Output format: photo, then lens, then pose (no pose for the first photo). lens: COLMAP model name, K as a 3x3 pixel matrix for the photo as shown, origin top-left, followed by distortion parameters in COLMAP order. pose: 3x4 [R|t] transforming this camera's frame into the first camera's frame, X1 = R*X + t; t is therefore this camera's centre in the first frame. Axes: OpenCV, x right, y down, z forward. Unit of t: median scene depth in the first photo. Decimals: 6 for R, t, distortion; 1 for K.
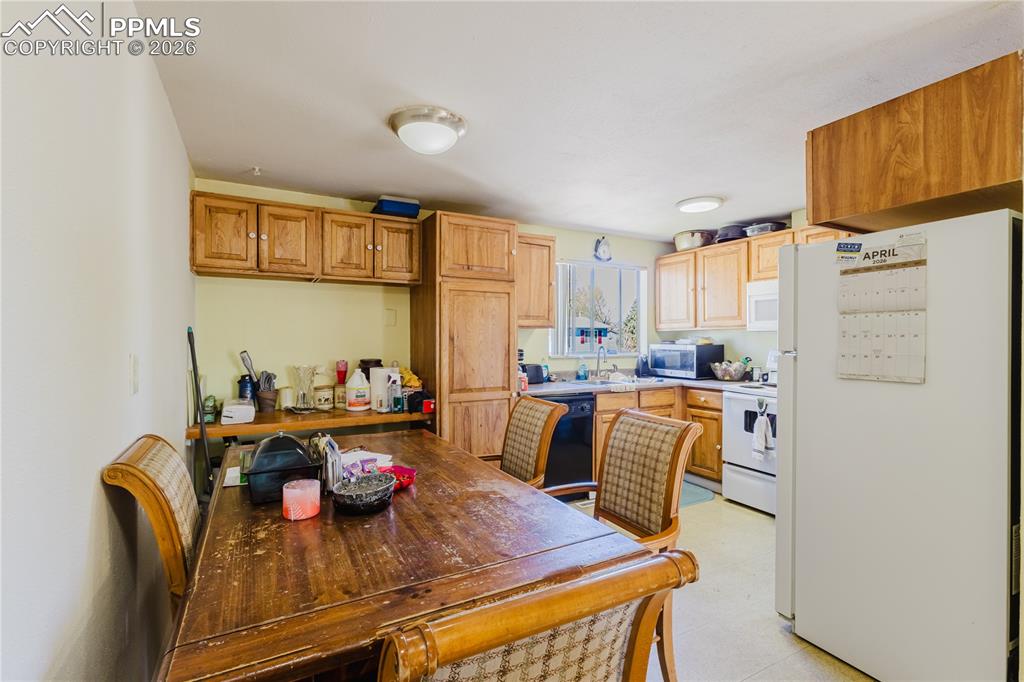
lens RADIAL K [[468.8, 0, 513.1], [0, 468.8, 341.4], [0, 0, 1]] dist [-0.000329, 0.000532]
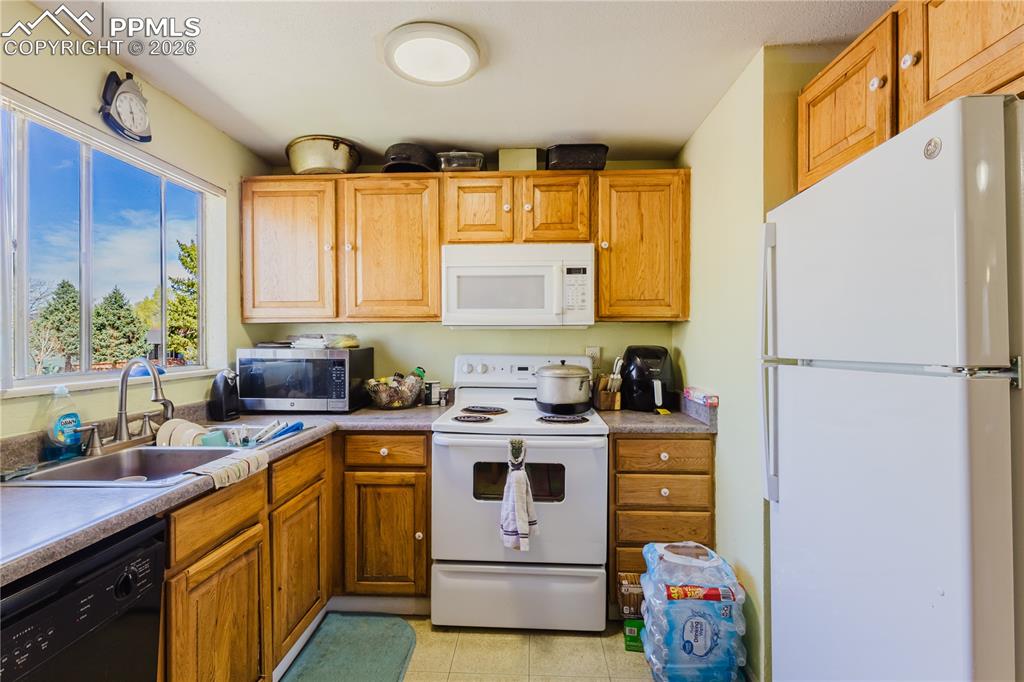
lens RADIAL K [[468.8, 0, 513.1], [0, 468.8, 341.4], [0, 0, 1]] dist [-0.000329, 0.000532]
pose [[0.512545, -0.004126, 0.858651, 0.022676], [0.004092, 0.999989, 0.002362, -0.001703], [-0.858651, 0.002303, 0.512556, 0.555550]]
